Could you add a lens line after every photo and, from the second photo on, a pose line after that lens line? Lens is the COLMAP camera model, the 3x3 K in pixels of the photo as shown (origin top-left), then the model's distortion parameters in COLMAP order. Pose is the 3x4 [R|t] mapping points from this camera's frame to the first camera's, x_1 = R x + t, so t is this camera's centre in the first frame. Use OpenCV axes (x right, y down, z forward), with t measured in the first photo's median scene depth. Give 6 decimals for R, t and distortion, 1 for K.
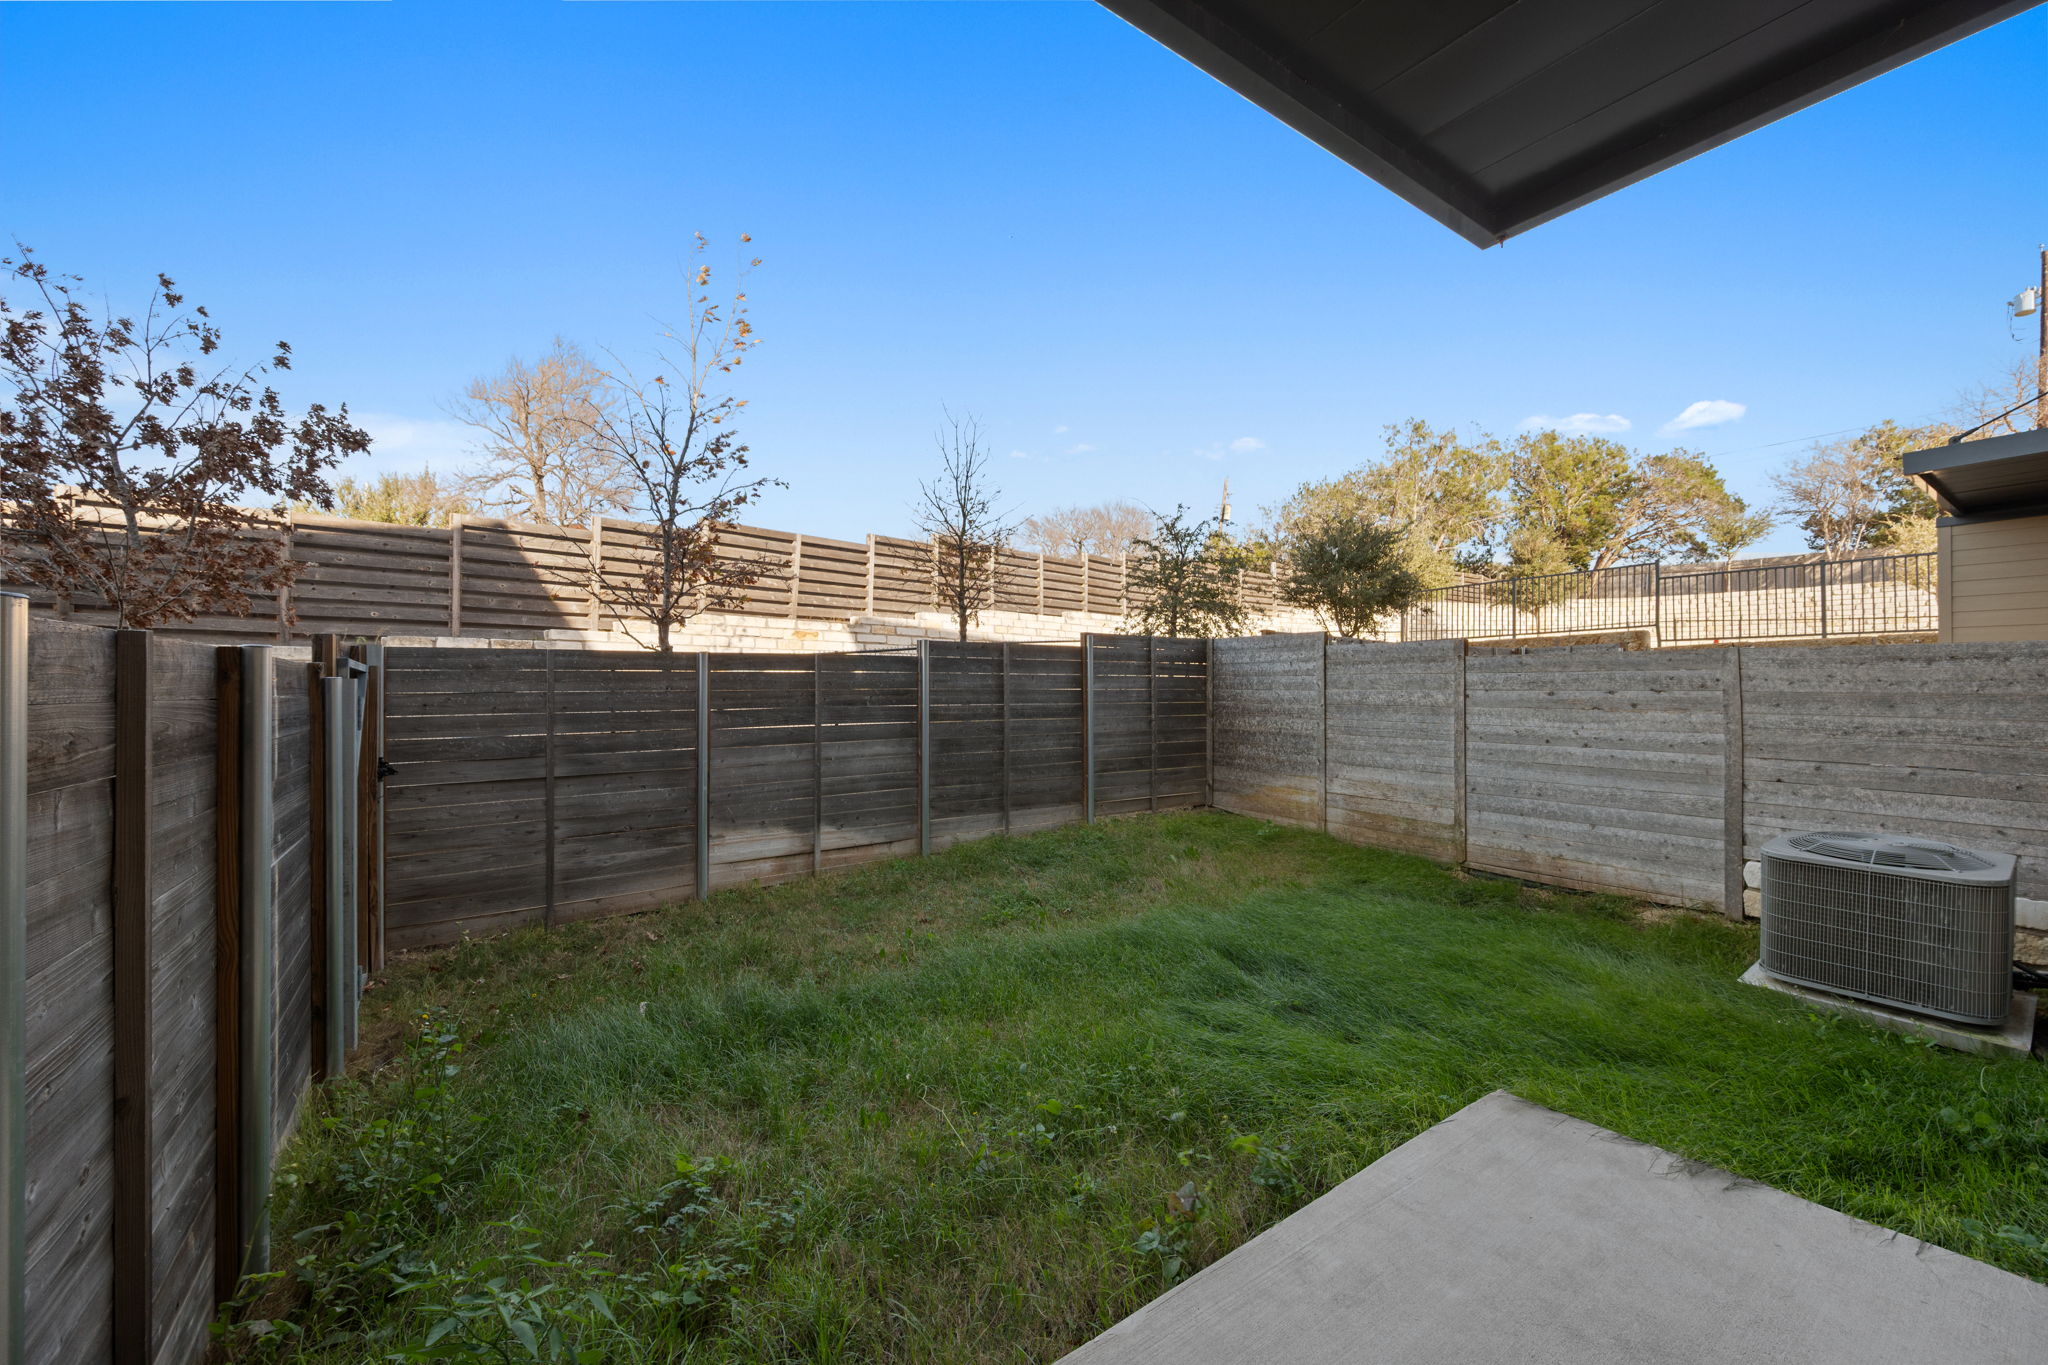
lens RADIAL K [[792.0, 0, 1028.7], [0, 792.0, 678.4], [0, 0, 1]] dist [0.002242, -0.001052]
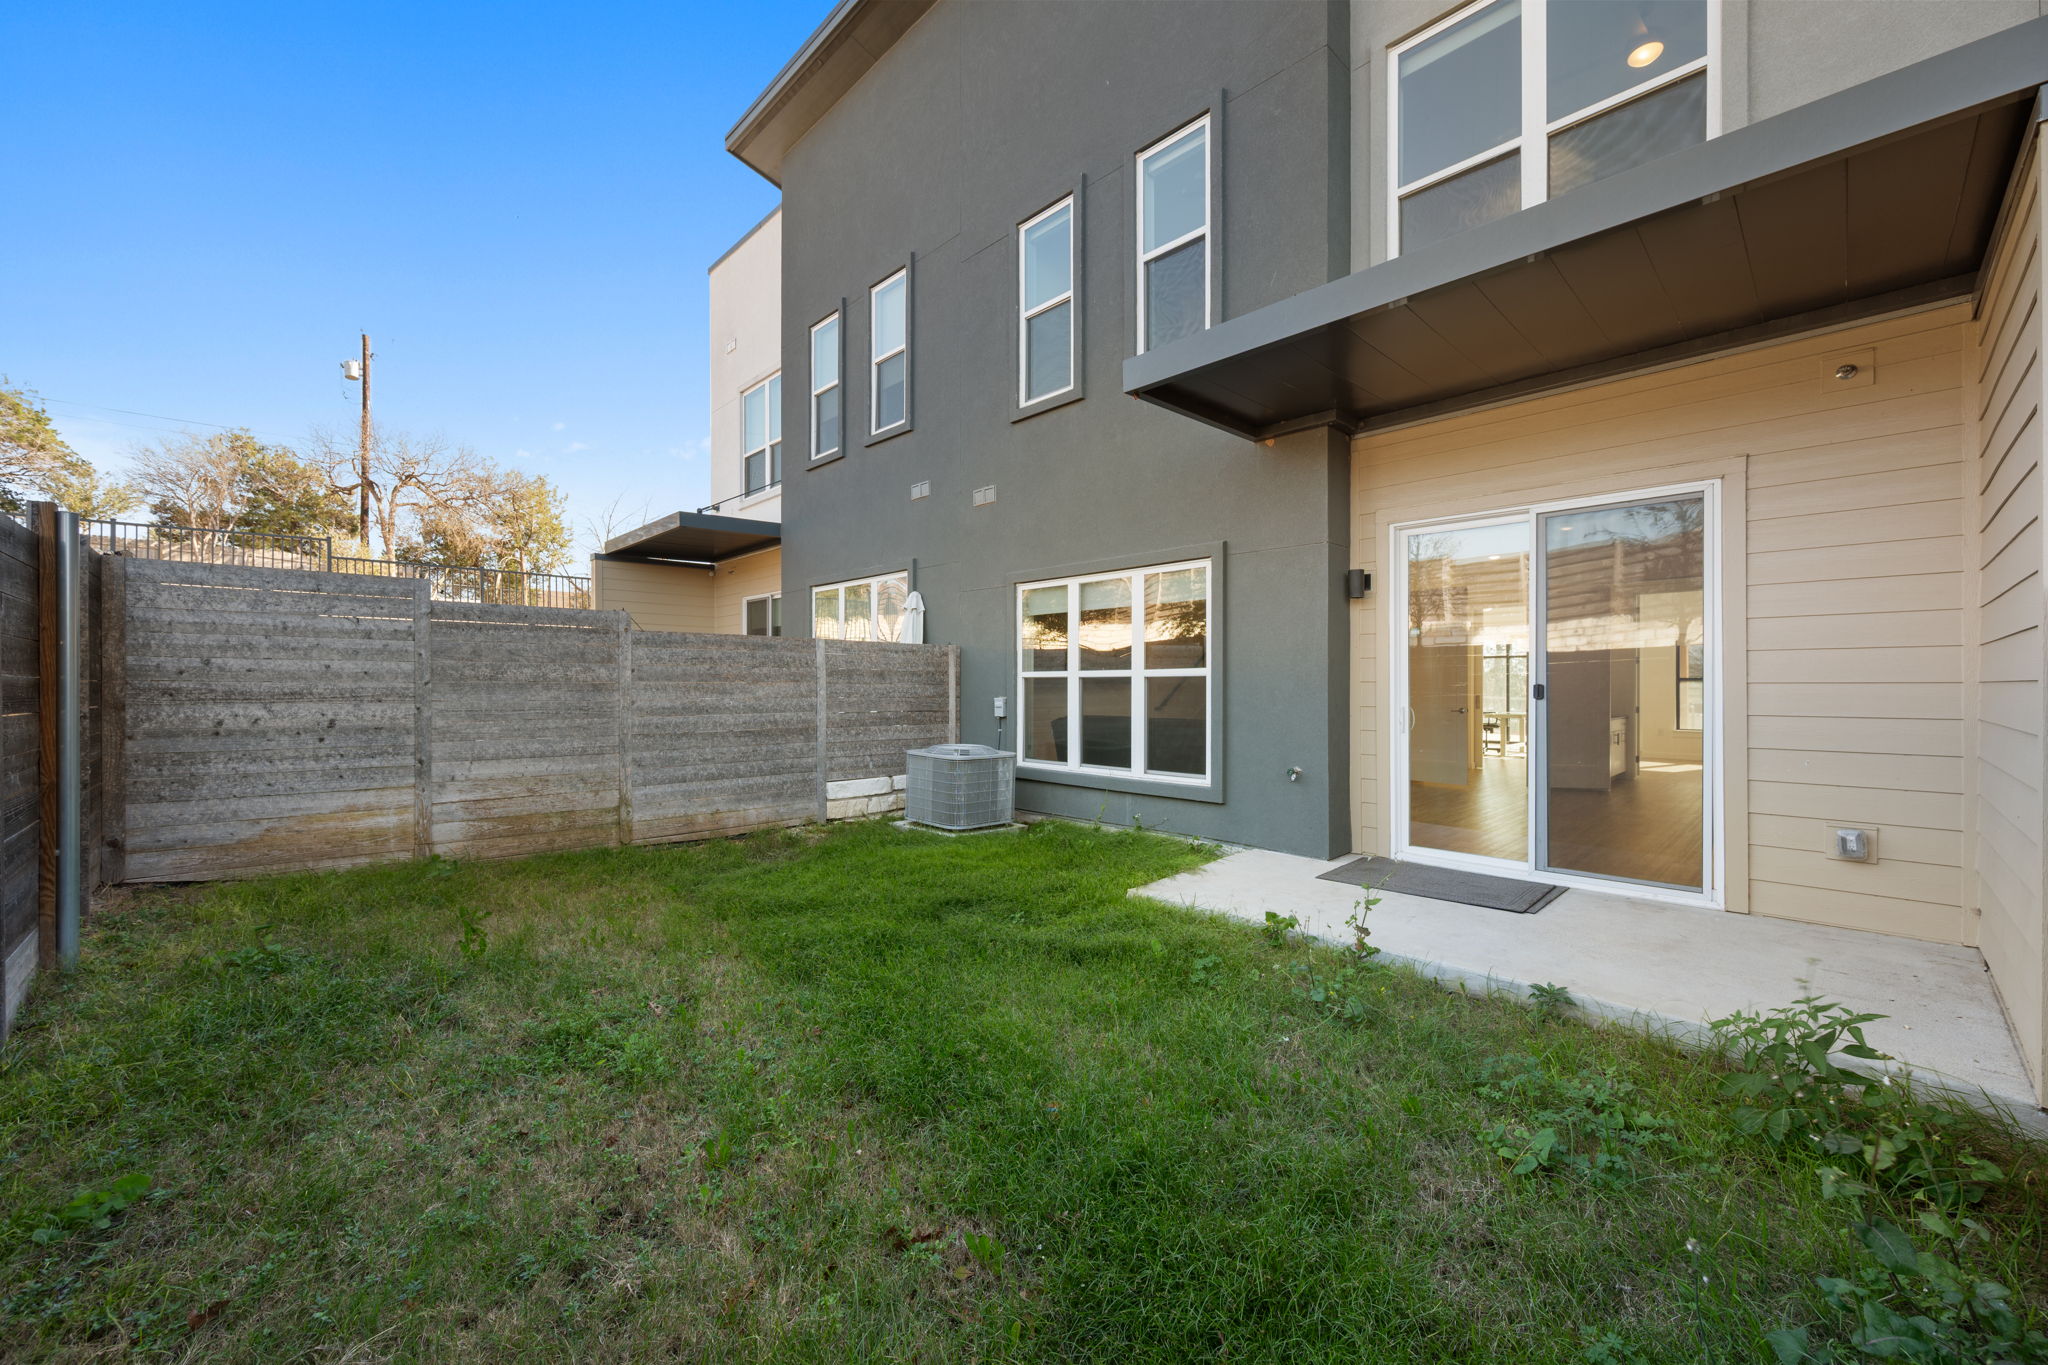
lens RADIAL K [[792.0, 0, 1025.0], [0, 792.0, 685.0], [0, 0, 1]] dist [0.002242, -0.001052]
pose [[-0.145051, 0.004461, 0.989414, -0.450386], [-0.010153, 0.999930, -0.005997, 0.038409], [-0.989372, -0.010915, -0.144996, 0.626364]]
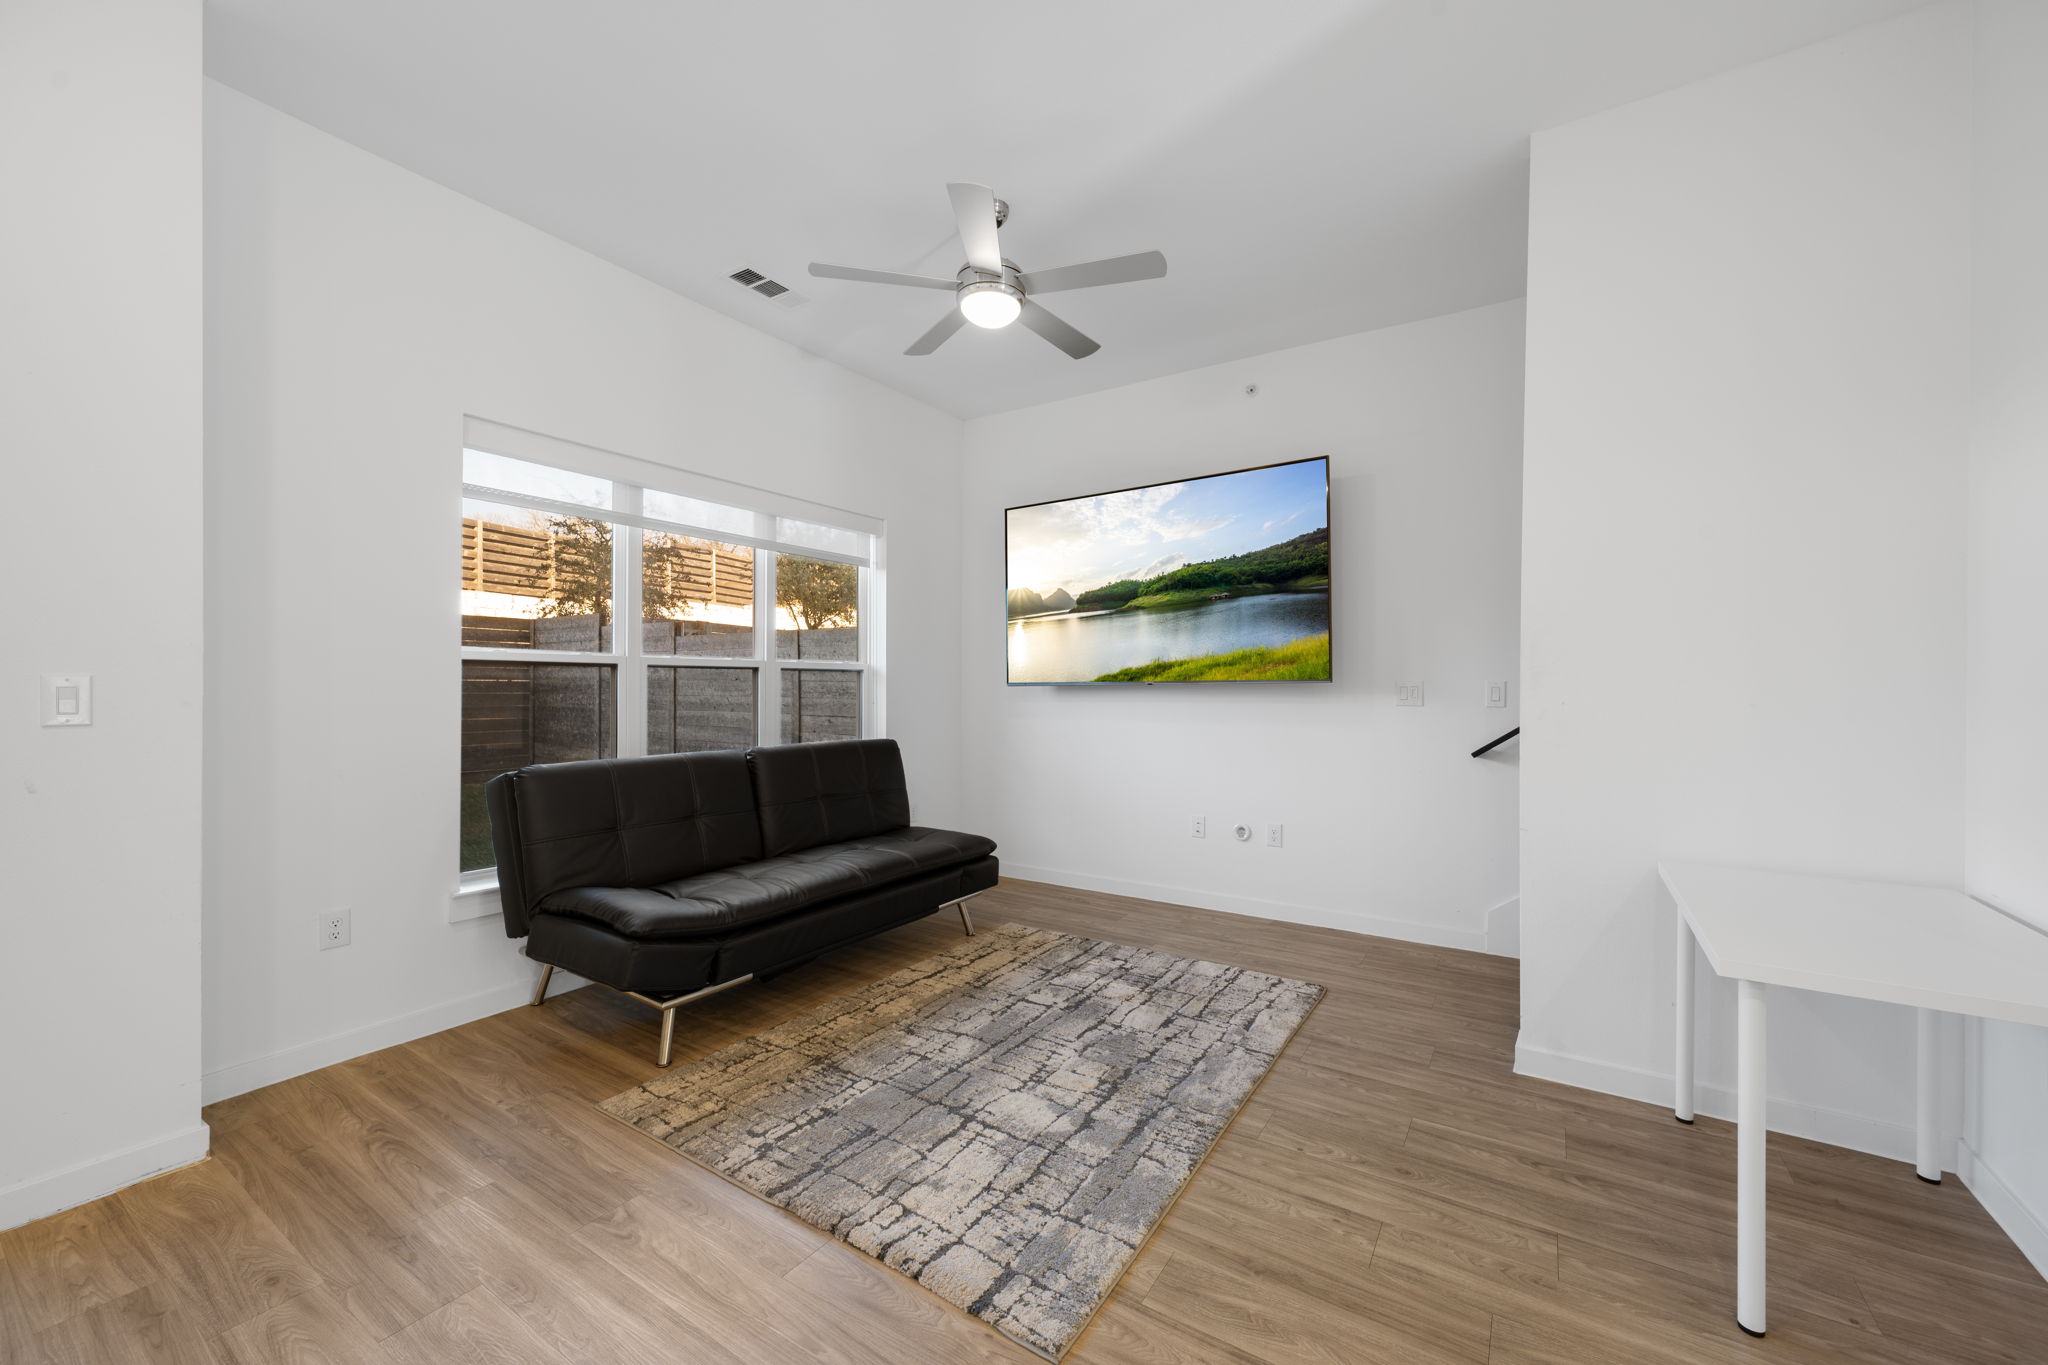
lens RADIAL K [[792.0, 0, 1049.1], [0, 792.0, 688.9], [0, 0, 1]] dist [0.002242, -0.001052]
pose [[0.933528, 0.002137, 0.358497, 0.606567], [-0.006813, 0.999907, 0.011781, 0.029654], [-0.358439, -0.013440, 0.933456, -0.250744]]
